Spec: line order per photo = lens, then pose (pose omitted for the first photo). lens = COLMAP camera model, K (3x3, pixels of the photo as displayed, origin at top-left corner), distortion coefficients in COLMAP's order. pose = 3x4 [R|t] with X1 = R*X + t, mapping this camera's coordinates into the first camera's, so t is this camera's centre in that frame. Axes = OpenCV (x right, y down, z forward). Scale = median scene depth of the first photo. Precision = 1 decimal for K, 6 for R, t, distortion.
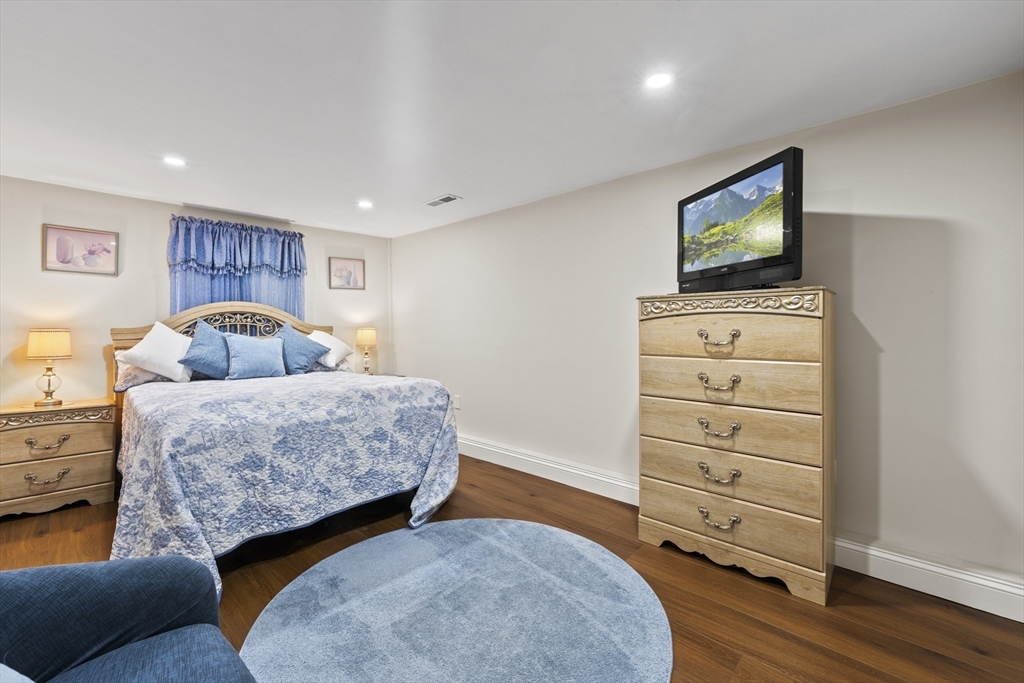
lens RADIAL K [[417.5, 0, 510.8], [0, 417.5, 334.3], [0, 0, 1]] dist [-0.000331, -0.000018]
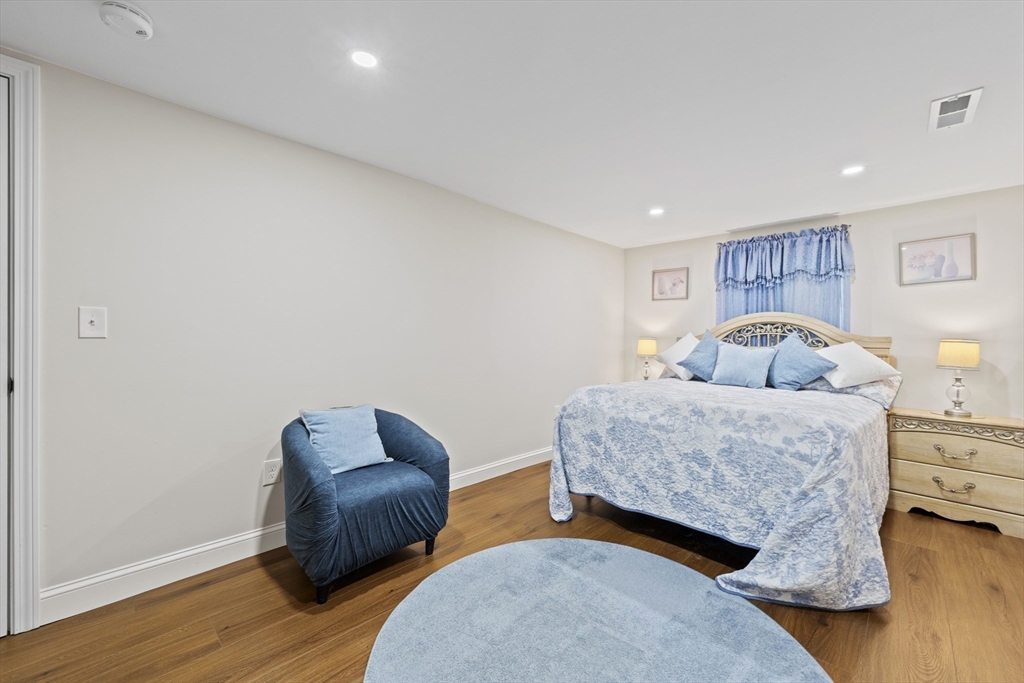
lens RADIAL K [[416.5, 0, 513.6], [0, 416.5, 342.6], [0, 0, 1]] dist [0.000444, 0.000092]
pose [[-0.012022, 0.016369, -0.999794, 0.428764], [-0.024838, 0.999553, 0.016664, -0.006669], [0.999619, 0.025033, -0.011610, 0.459300]]
